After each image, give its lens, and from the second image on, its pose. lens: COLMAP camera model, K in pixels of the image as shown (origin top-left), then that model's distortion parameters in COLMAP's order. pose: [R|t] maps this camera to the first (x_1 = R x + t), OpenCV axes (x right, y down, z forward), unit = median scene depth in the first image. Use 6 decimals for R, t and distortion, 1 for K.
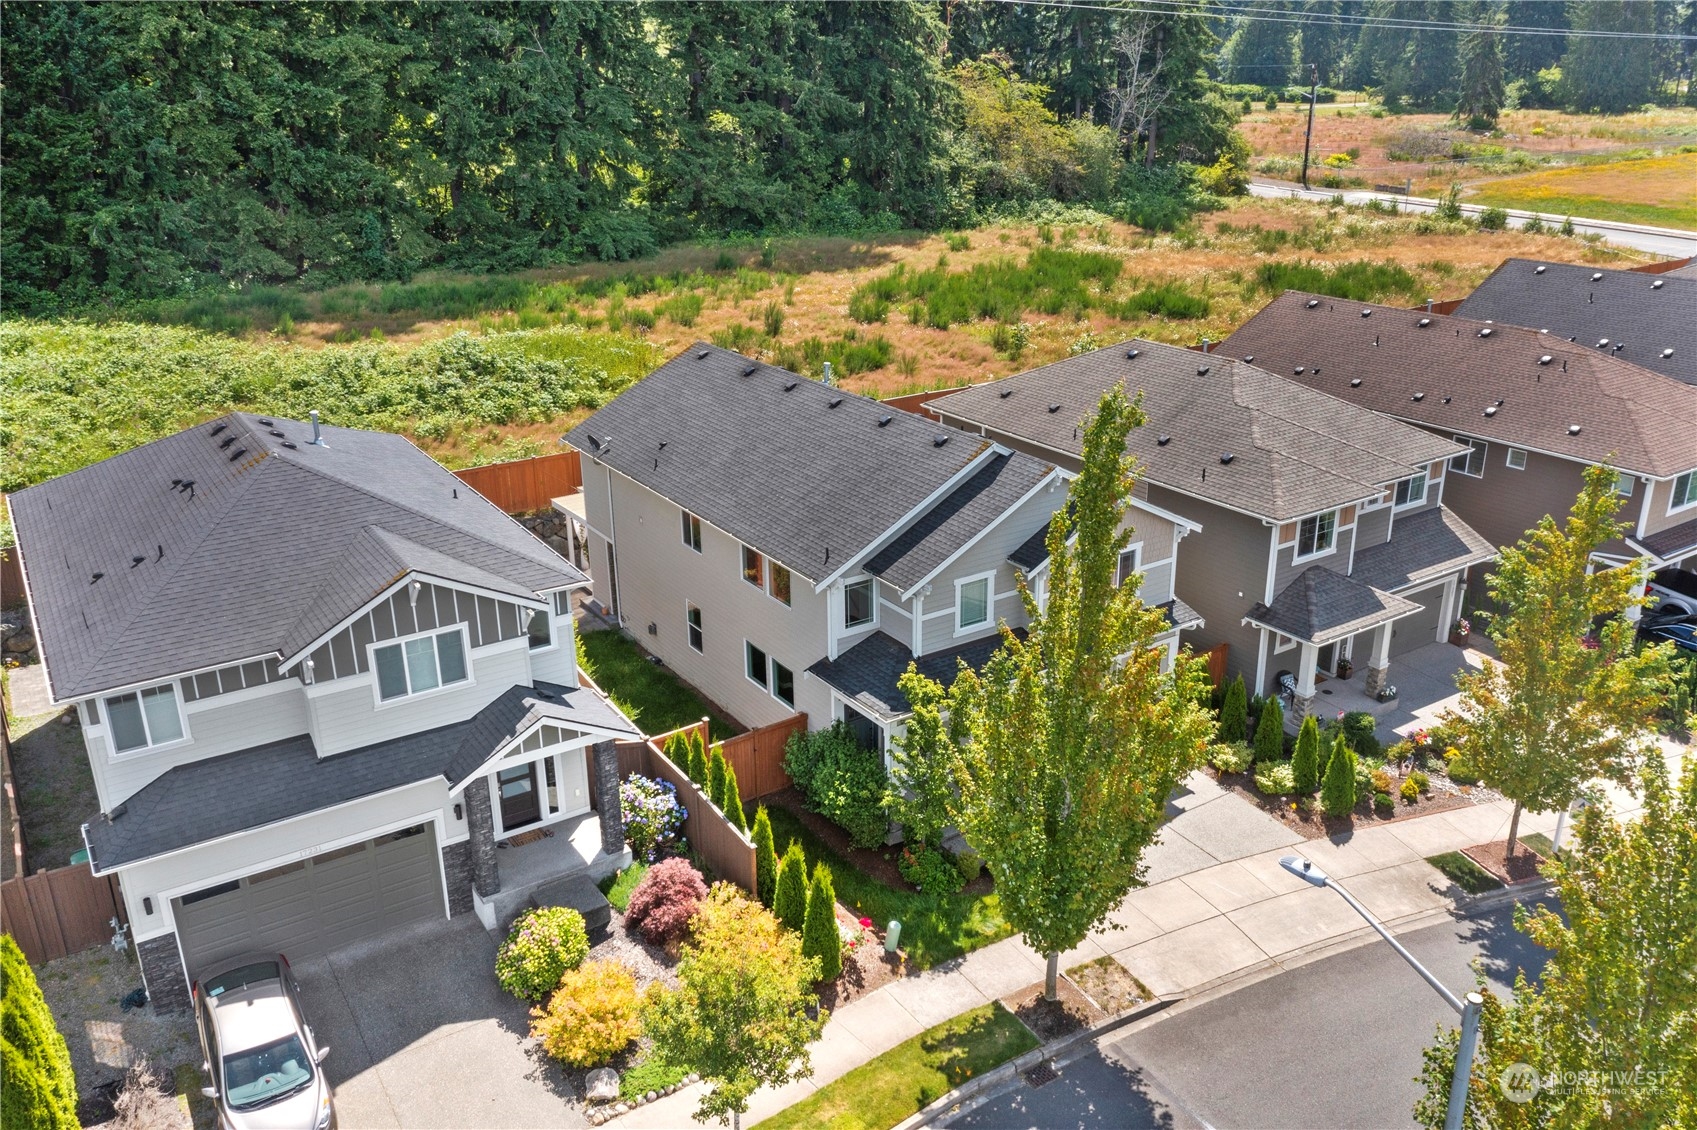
lens RADIAL K [[1361.2, 0, 848.5], [0, 1361.2, 565.0], [0, 0, 1]] dist [0.003235, 0.001290]
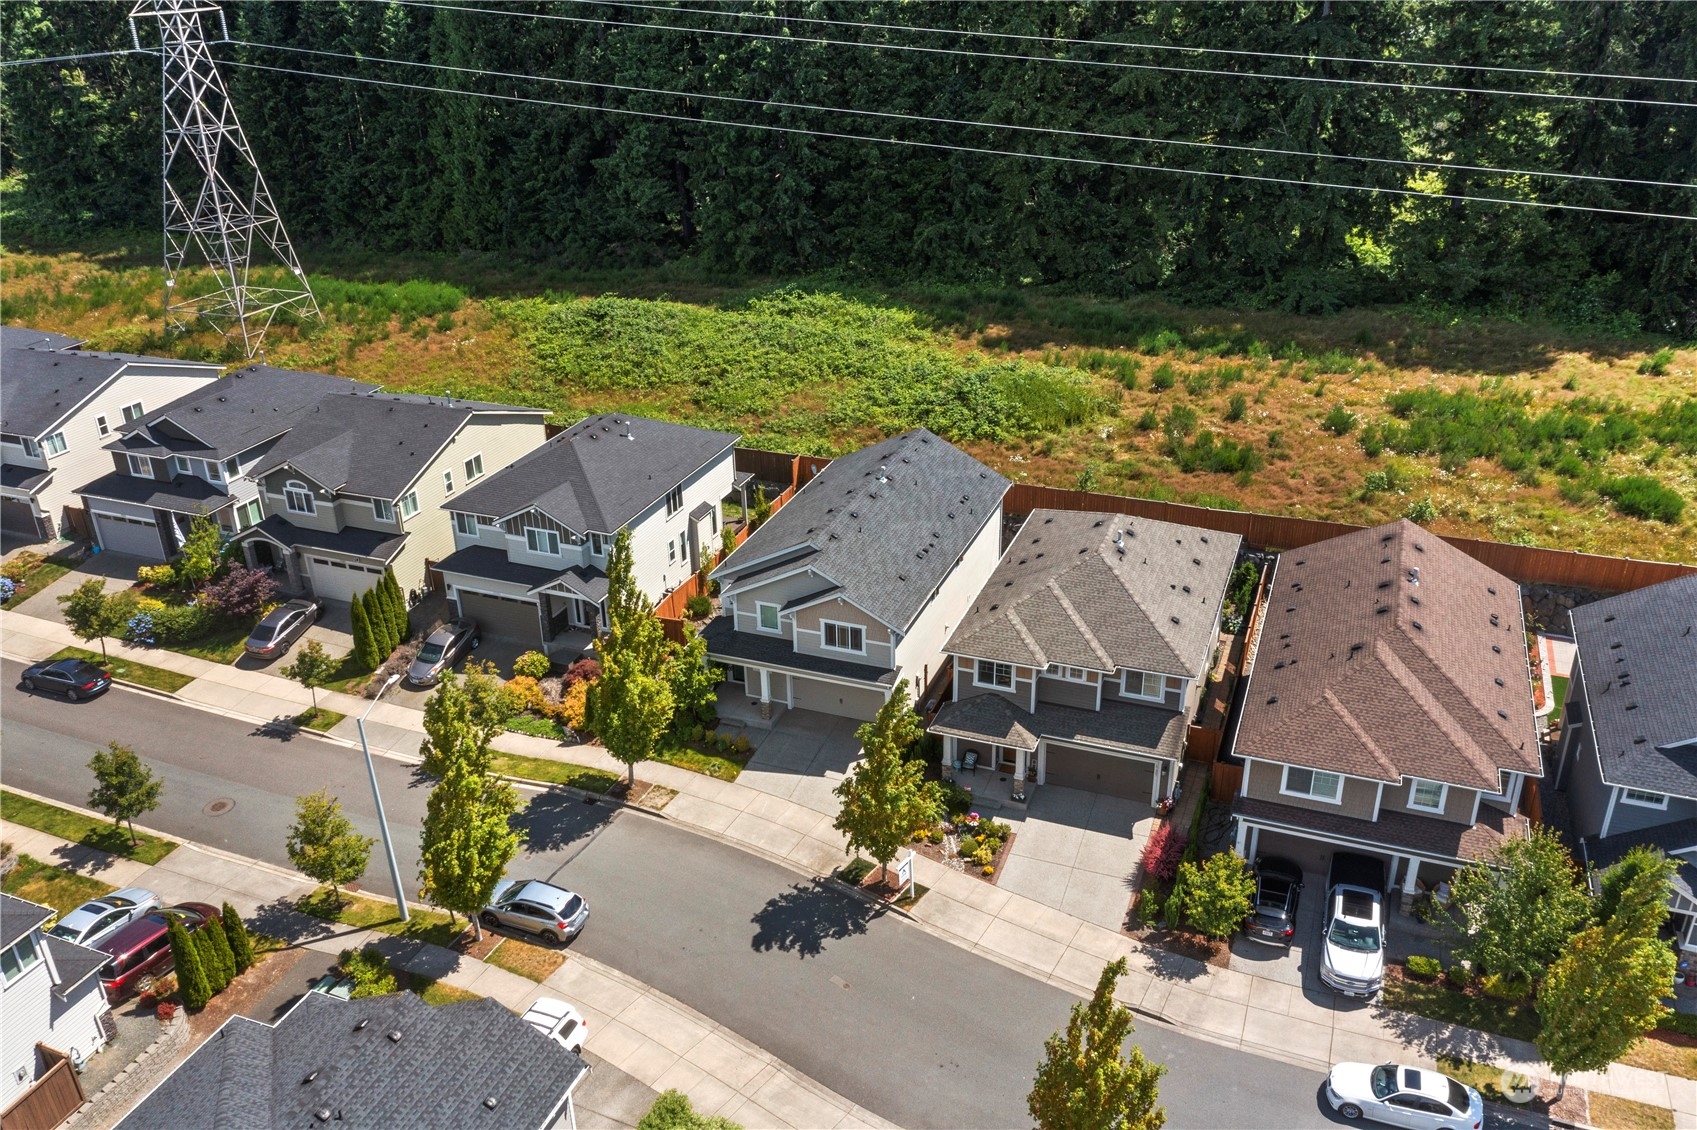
lens RADIAL K [[1361.2, 0, 848.5], [0, 1361.2, 565.0], [0, 0, 1]] dist [0.003235, 0.001290]
pose [[0.574587, 0.354443, -0.737712, 1.334835], [-0.276496, 0.932431, 0.232642, -0.446144], [0.770324, 0.070301, 0.633765, -0.093708]]
